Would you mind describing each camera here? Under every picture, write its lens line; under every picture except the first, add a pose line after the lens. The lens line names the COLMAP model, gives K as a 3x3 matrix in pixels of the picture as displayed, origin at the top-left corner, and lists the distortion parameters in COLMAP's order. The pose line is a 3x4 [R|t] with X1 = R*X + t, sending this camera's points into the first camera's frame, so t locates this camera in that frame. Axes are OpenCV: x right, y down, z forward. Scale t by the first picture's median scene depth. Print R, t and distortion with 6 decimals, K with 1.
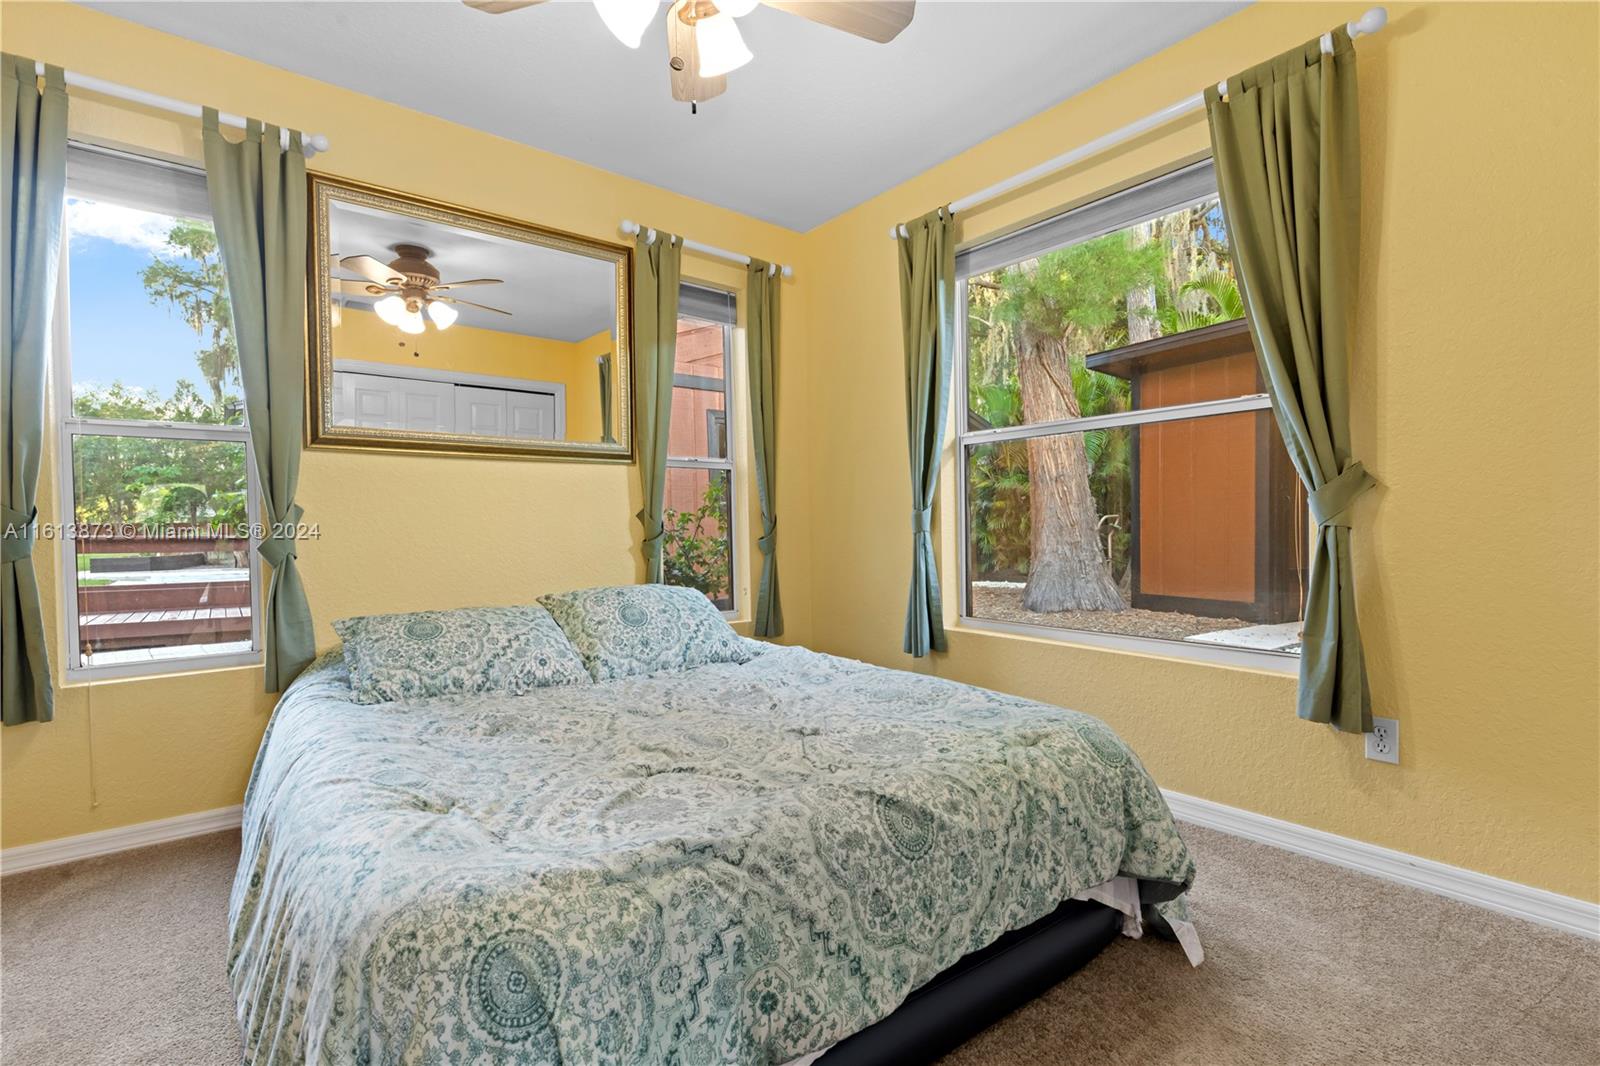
lens RADIAL K [[718.5, 0, 803.7], [0, 718.5, 508.2], [0, 0, 1]] dist [-0.000814, -0.000721]
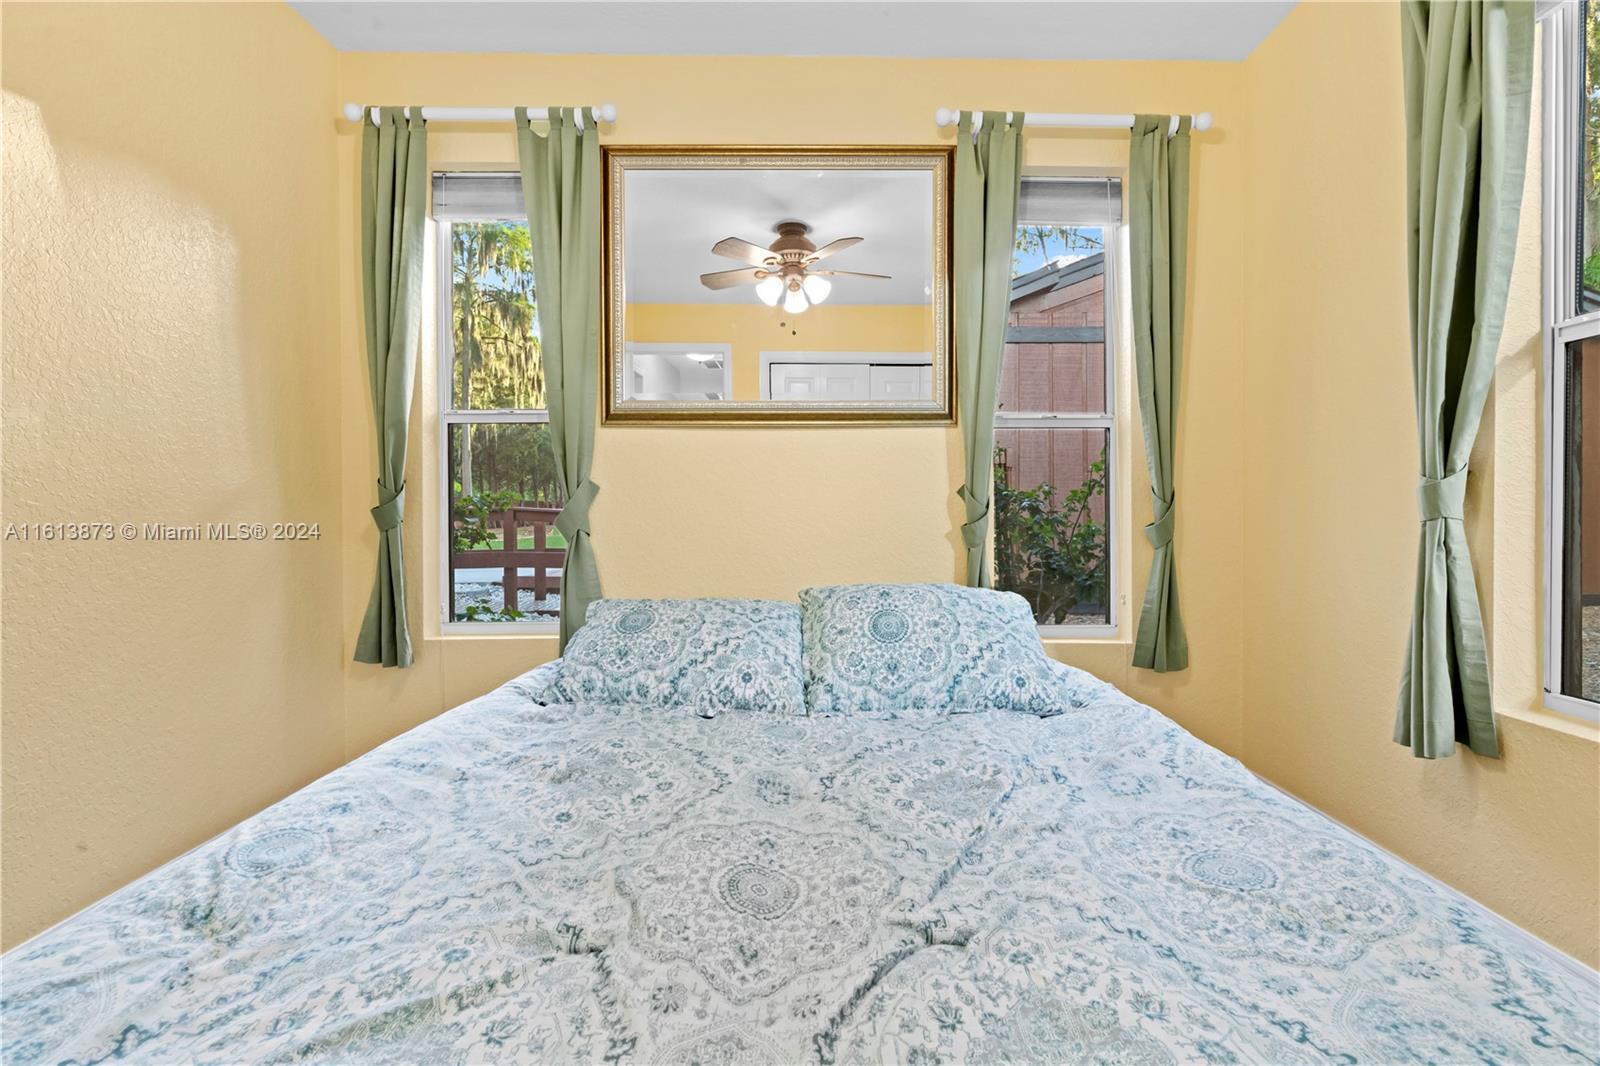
lens RADIAL K [[718.5, 0, 803.7], [0, 718.5, 508.2], [0, 0, 1]] dist [-0.000814, -0.000721]
pose [[0.790442, 0.007675, -0.612489, 0.142822], [0.008782, 0.999677, 0.023860, 0.010353], [0.612474, -0.024239, 0.790119, 0.369496]]
